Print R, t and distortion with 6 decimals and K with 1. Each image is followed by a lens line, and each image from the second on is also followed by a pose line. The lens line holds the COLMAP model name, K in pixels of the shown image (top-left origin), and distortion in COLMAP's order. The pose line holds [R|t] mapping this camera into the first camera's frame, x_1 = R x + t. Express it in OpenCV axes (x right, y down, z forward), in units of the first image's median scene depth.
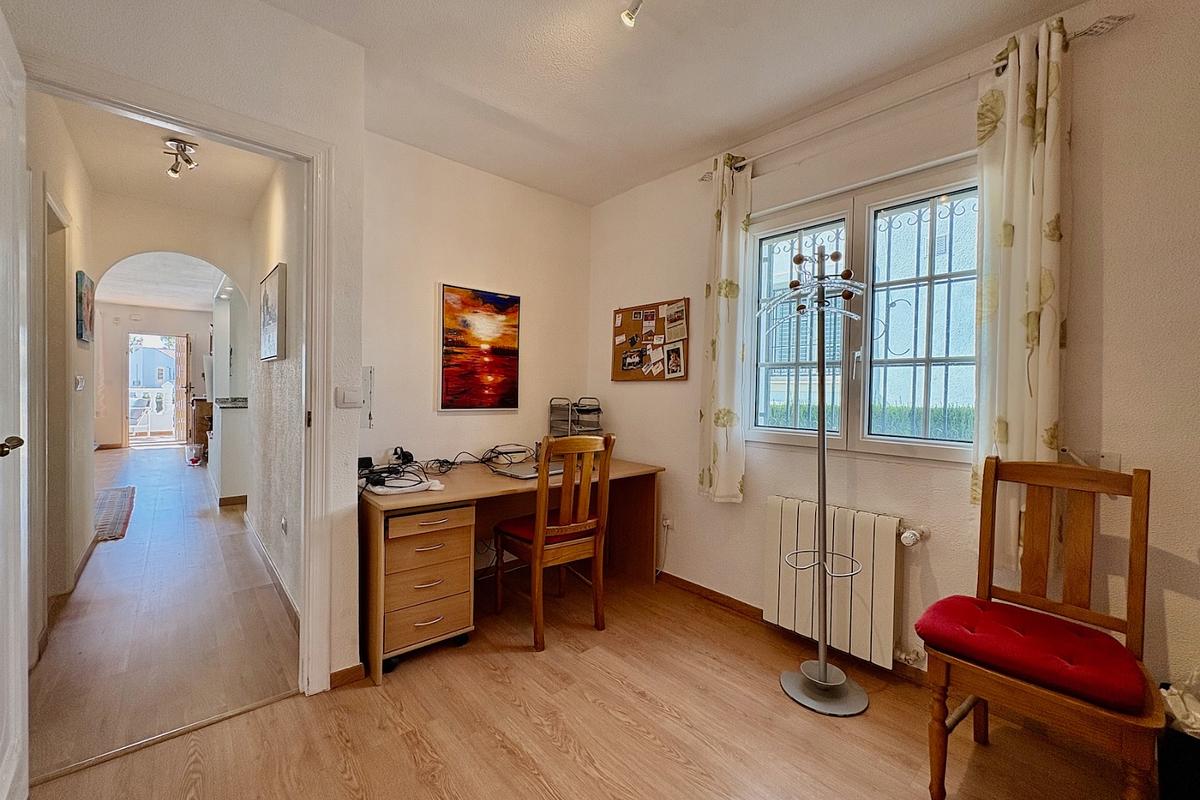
lens RADIAL K [[476.8, 0, 600.0], [0, 476.8, 400.0], [0, 0, 1]] dist [-0.000052, 0.001046]
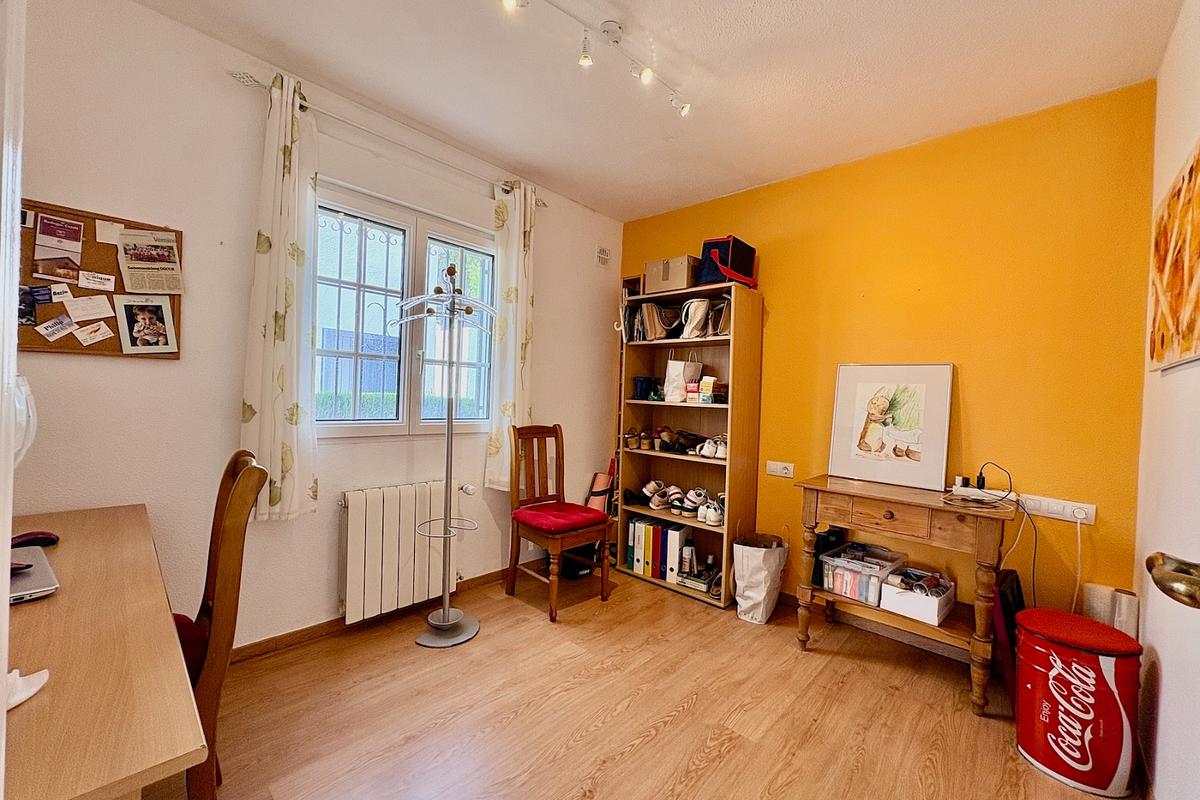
lens RADIAL K [[476.8, 0, 600.0], [0, 476.8, 400.0], [0, 0, 1]] dist [-0.000052, 0.001046]
pose [[-0.091437, -0.032977, 0.995265, -0.505389], [-0.019286, 0.999323, 0.031340, -0.017860], [-0.995624, -0.016329, -0.092011, 0.484107]]
